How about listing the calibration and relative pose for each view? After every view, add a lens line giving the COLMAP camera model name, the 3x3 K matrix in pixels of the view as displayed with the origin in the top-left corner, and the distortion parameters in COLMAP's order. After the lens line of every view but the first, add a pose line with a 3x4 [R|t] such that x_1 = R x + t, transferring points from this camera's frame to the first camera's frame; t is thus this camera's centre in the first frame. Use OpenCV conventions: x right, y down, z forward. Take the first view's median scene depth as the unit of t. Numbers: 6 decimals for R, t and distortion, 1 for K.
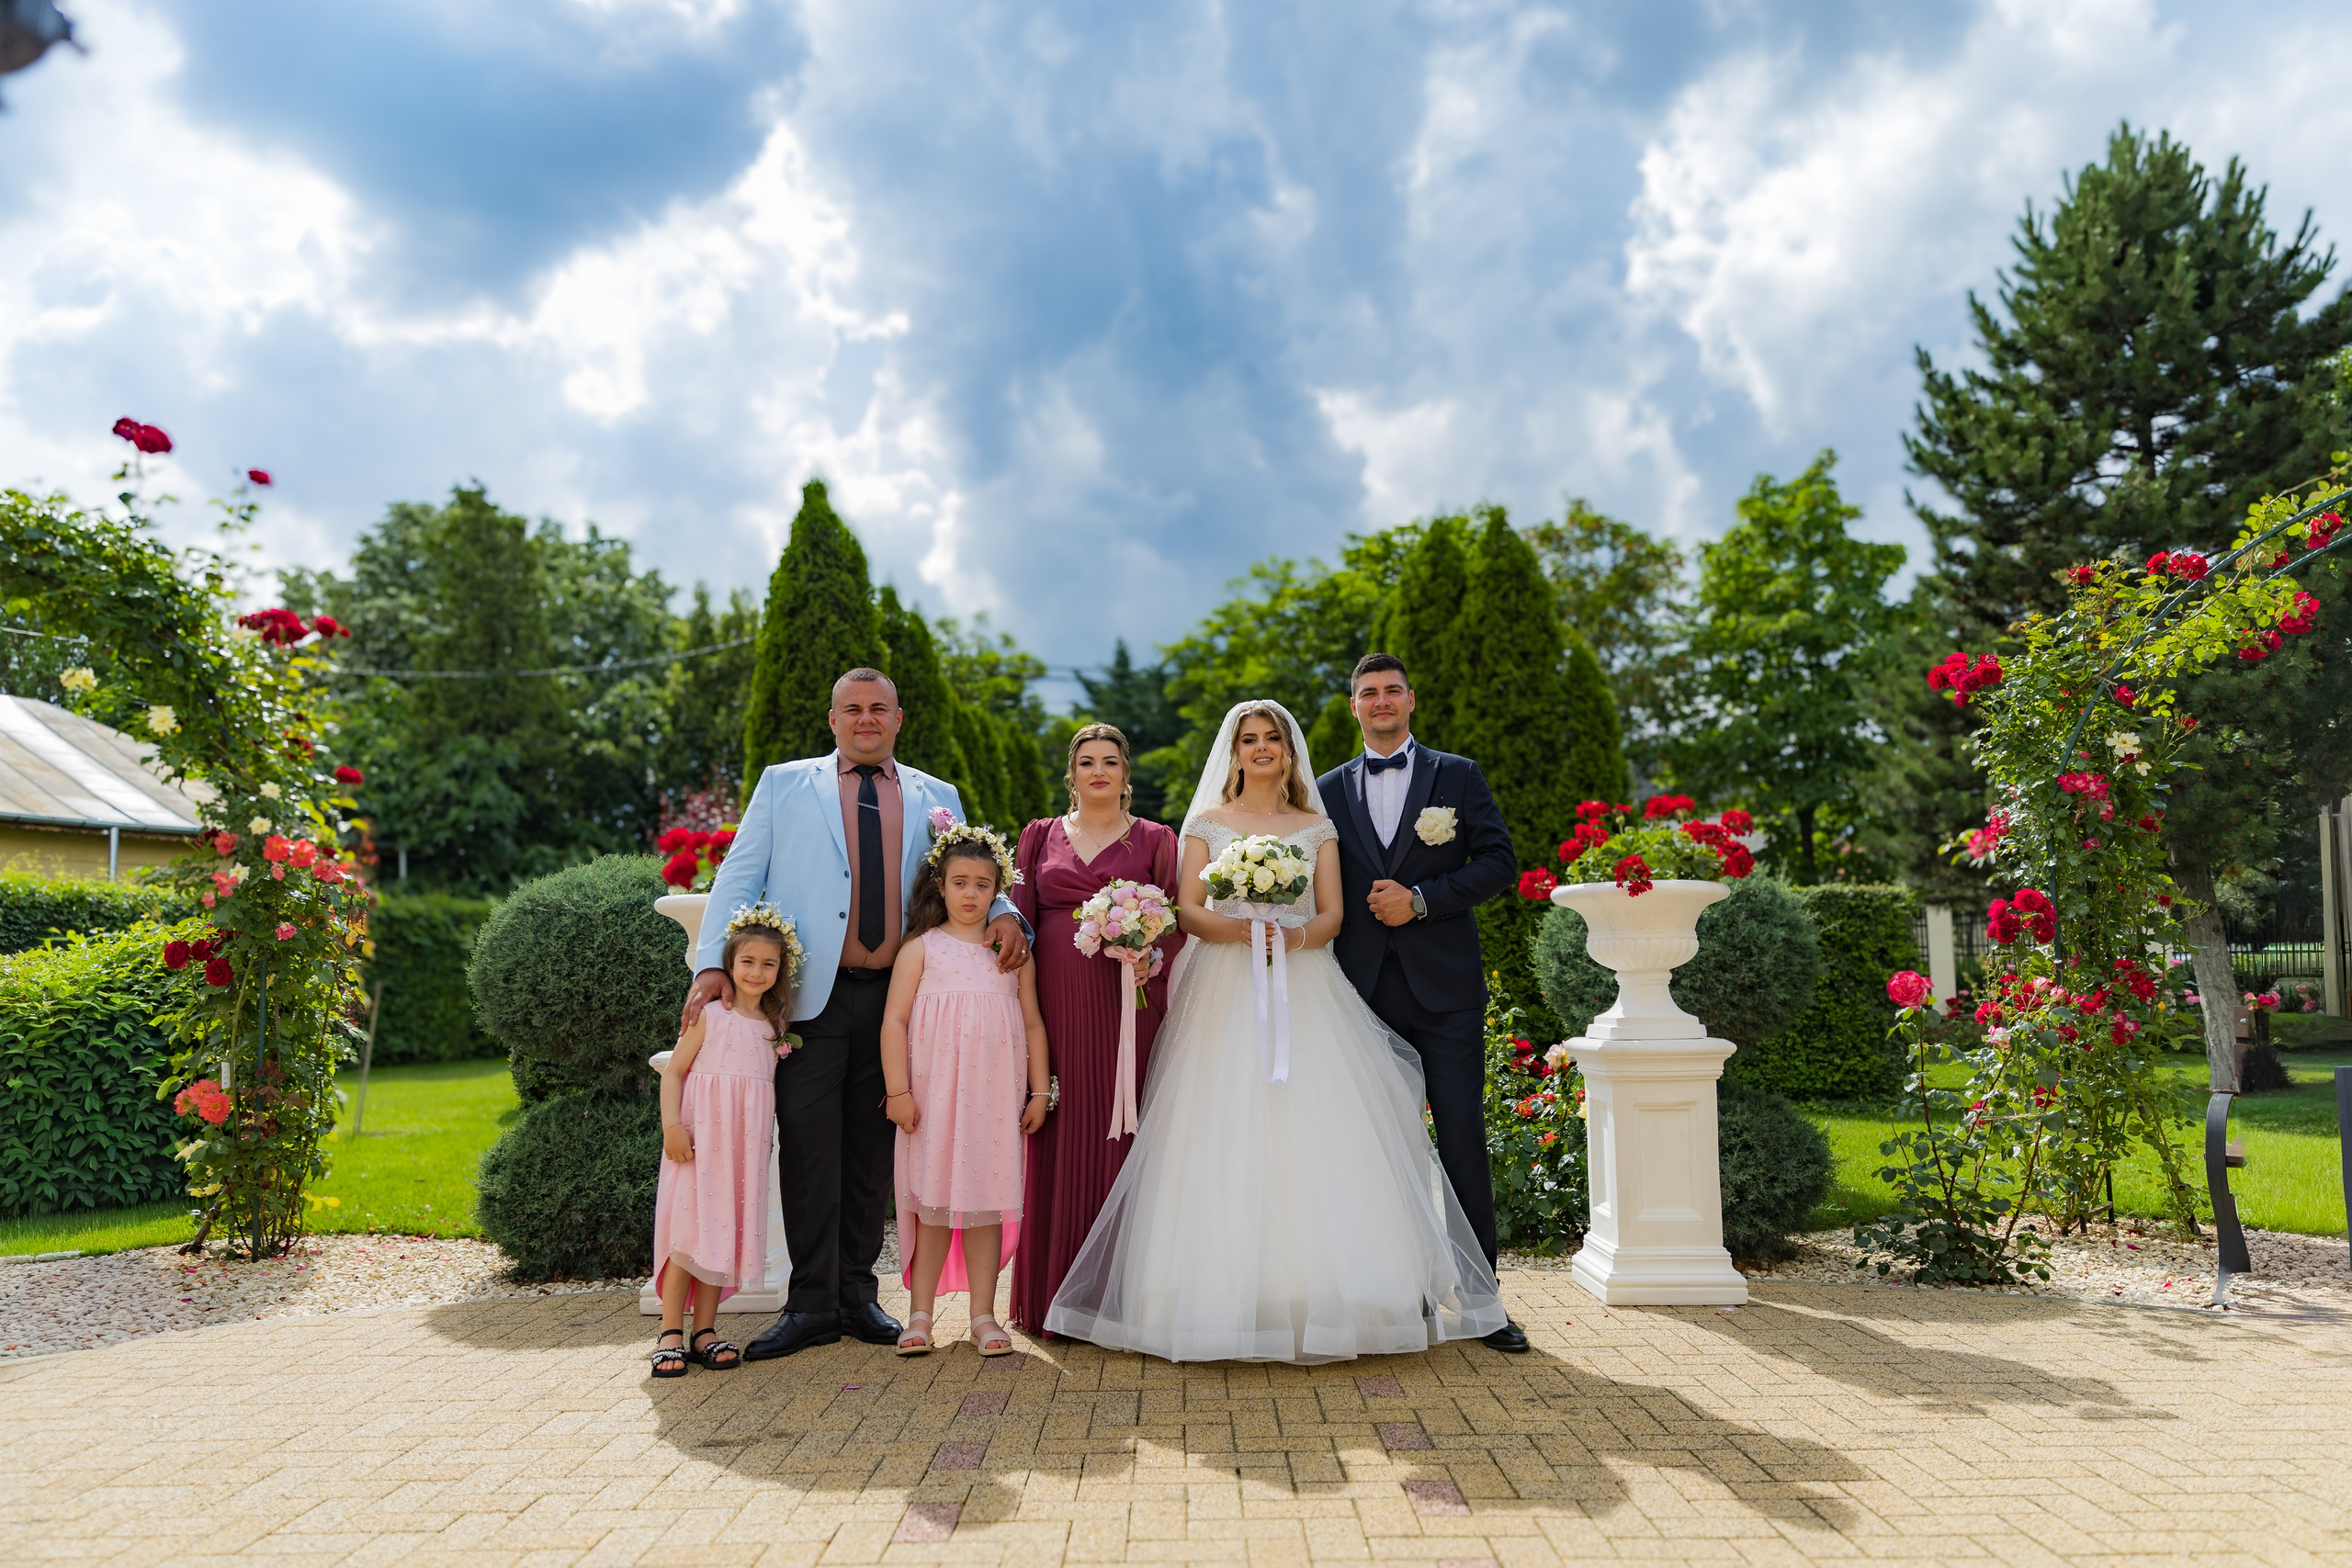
lens RADIAL K [[1558.7, 0, 1185.7], [0, 1558.7, 813.5], [0, 0, 1]] dist [0.017439, -0.004743]
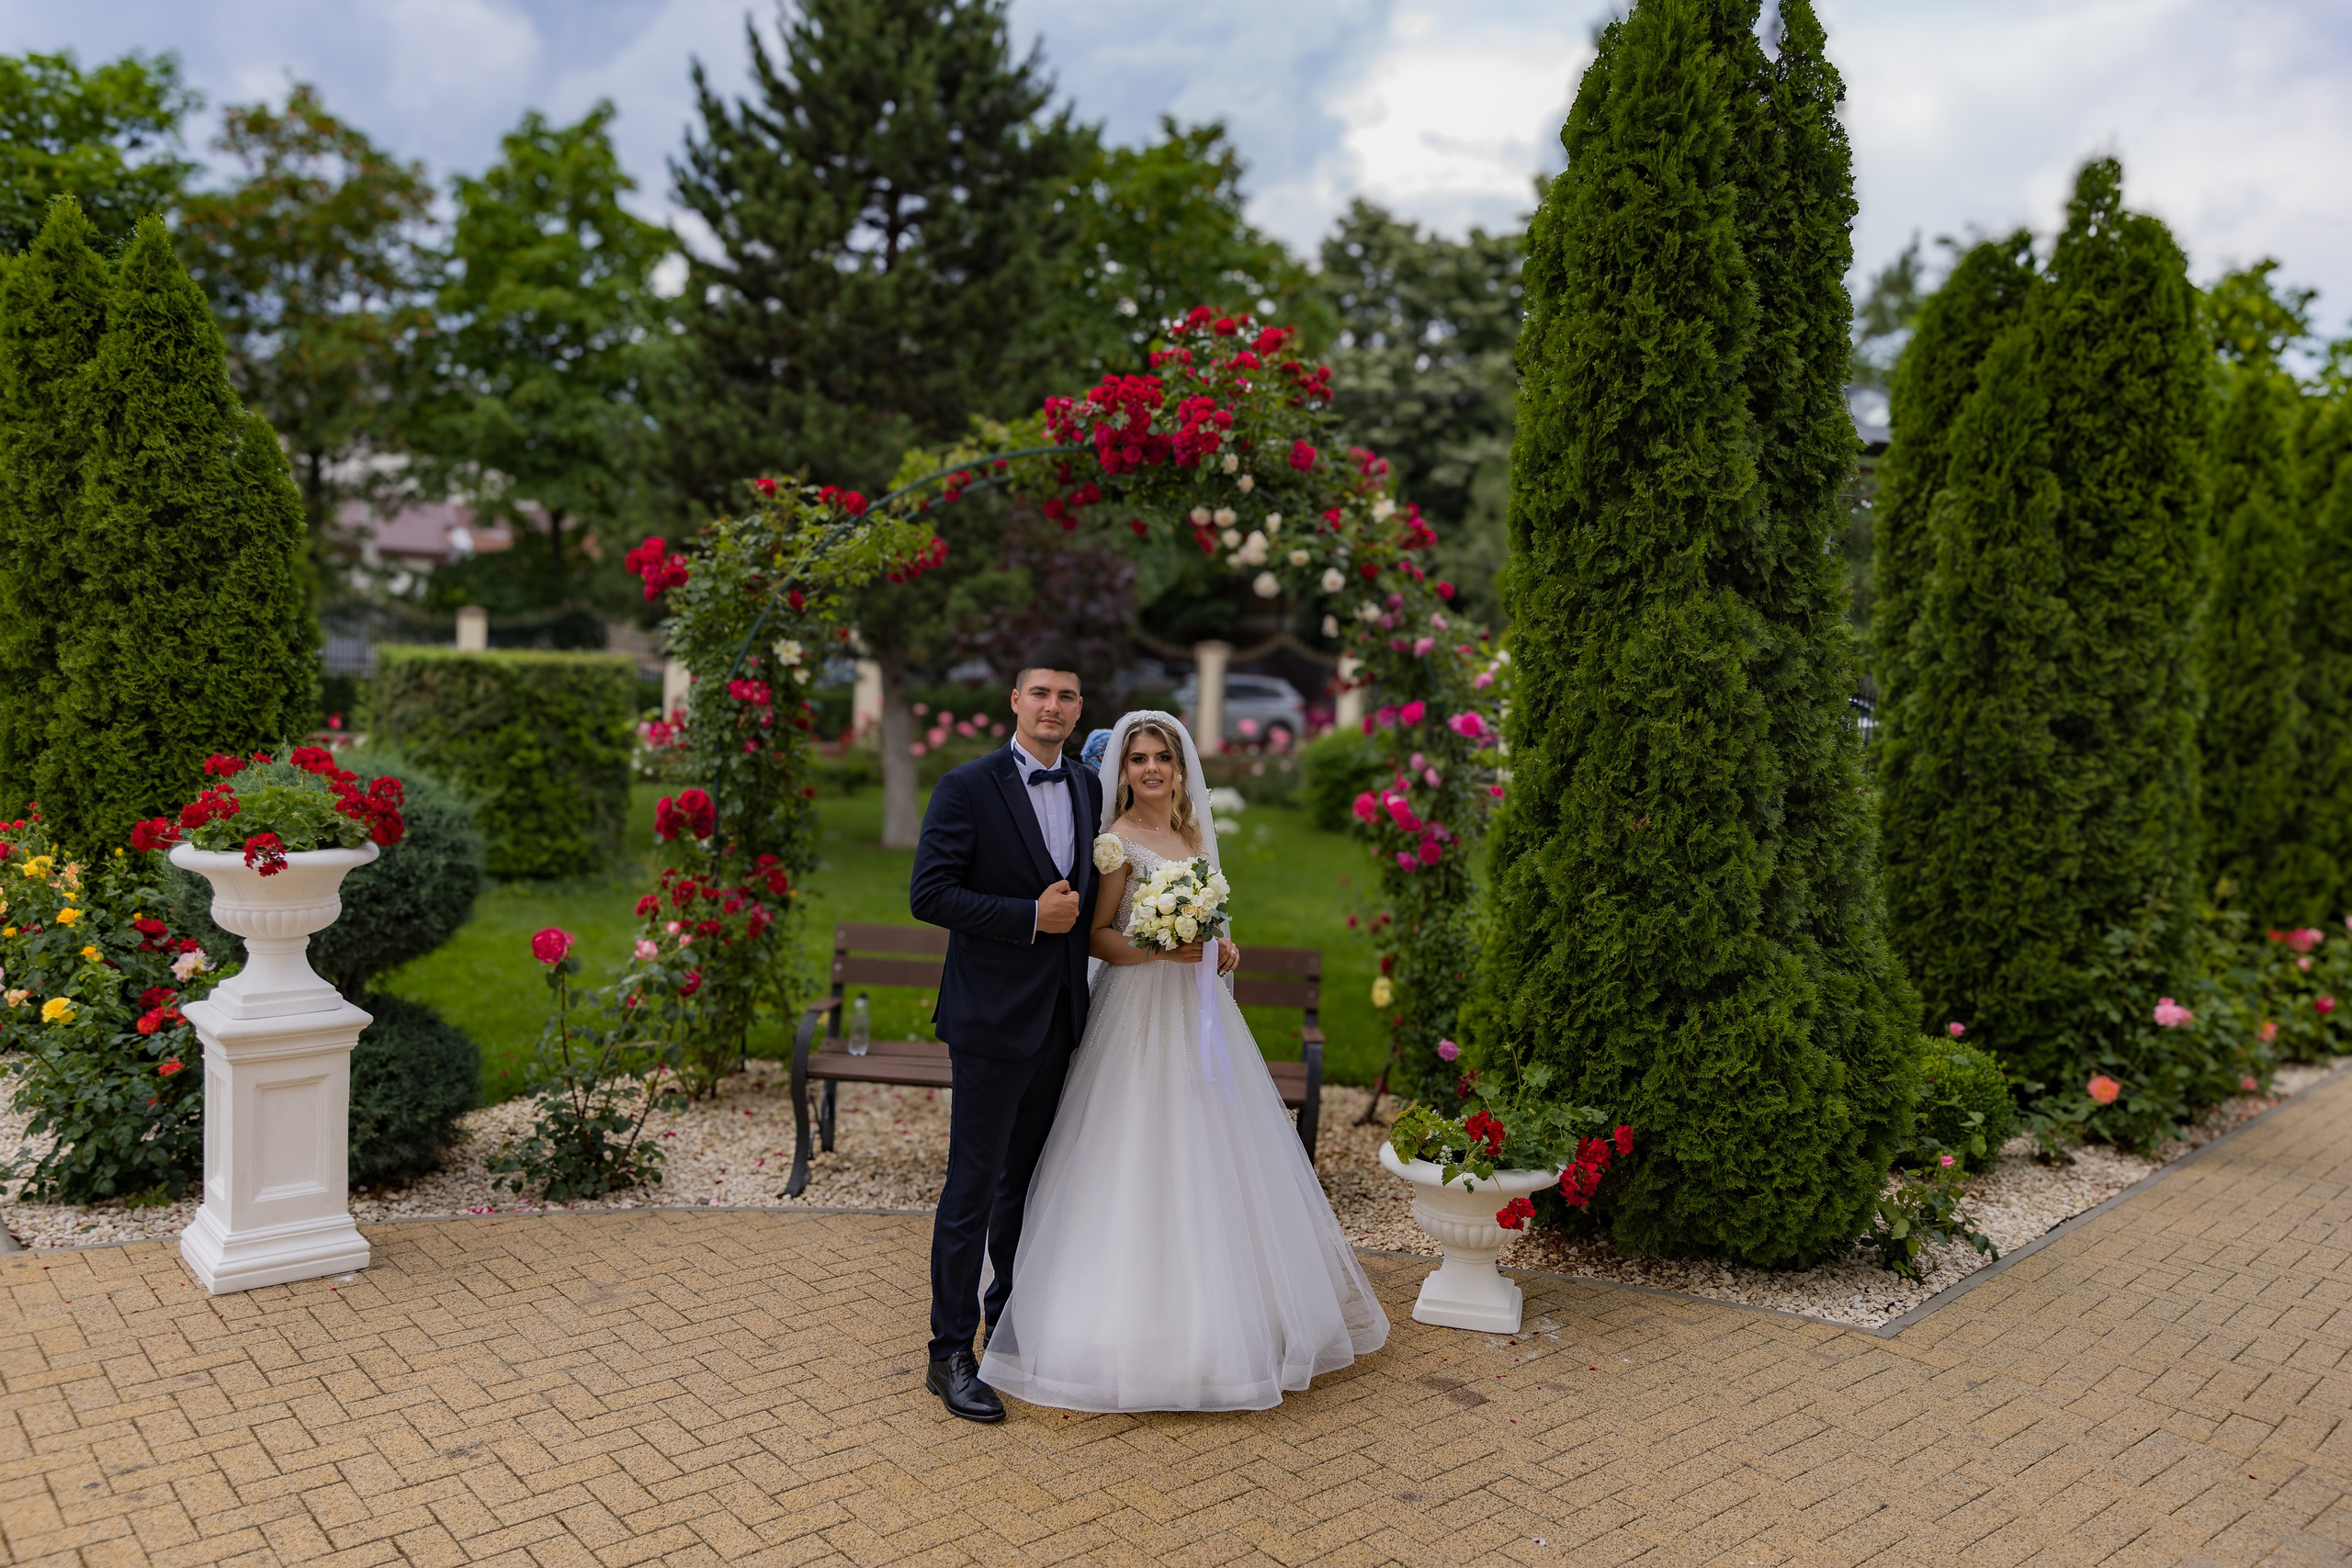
lens RADIAL K [[1755.2, 0, 1166.8], [0, 1755.2, 789.9], [0, 0, 1]] dist [-0.005979, 0.019207]
pose [[0.761630, -0.006596, 0.647978, 0.010580], [-0.125336, 0.979566, 0.157291, -0.121461], [-0.635775, -0.201012, 0.745241, -0.056851]]
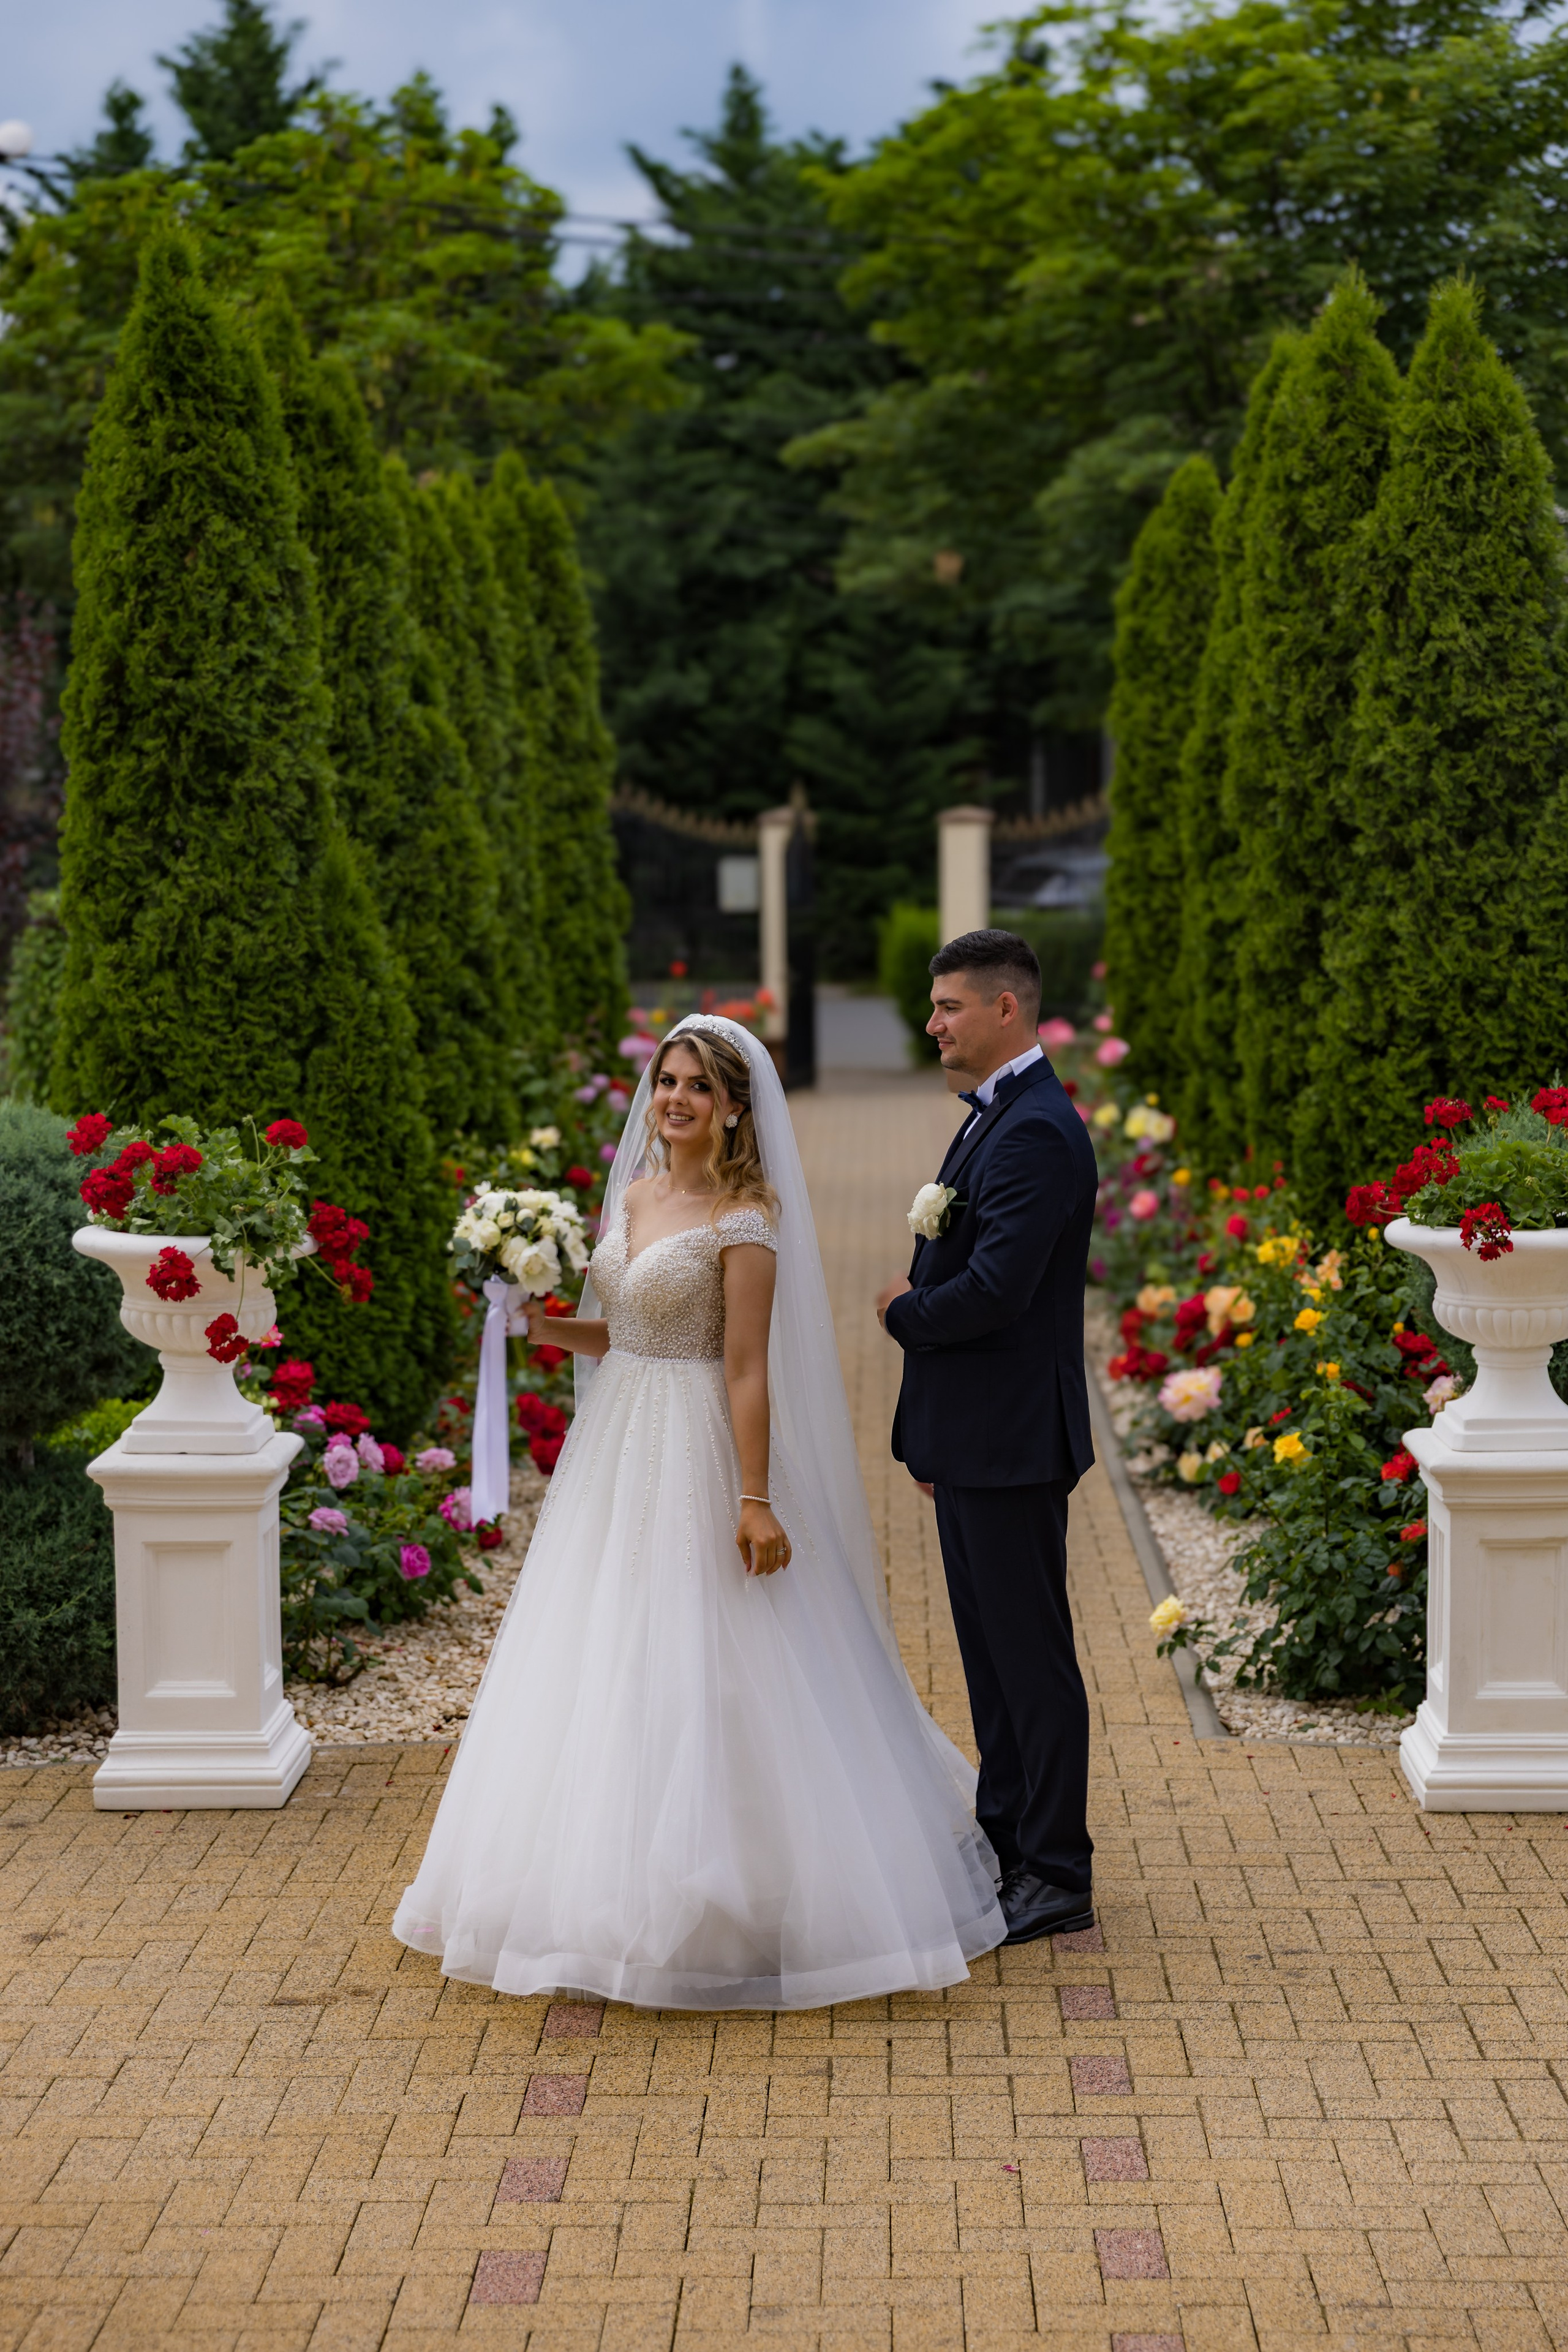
lens RADIAL K [[3928.2, 0, 784.0], [0, 3928.2, 1214.8], [0, 0, 1]] dist [0.016334, -0.082679]
pose [[0.999546, 0.003379, -0.029926, 0.013706], [0.003246, 0.975811, 0.218590, -0.187699], [0.029941, -0.218588, 0.975358, -0.384036]]
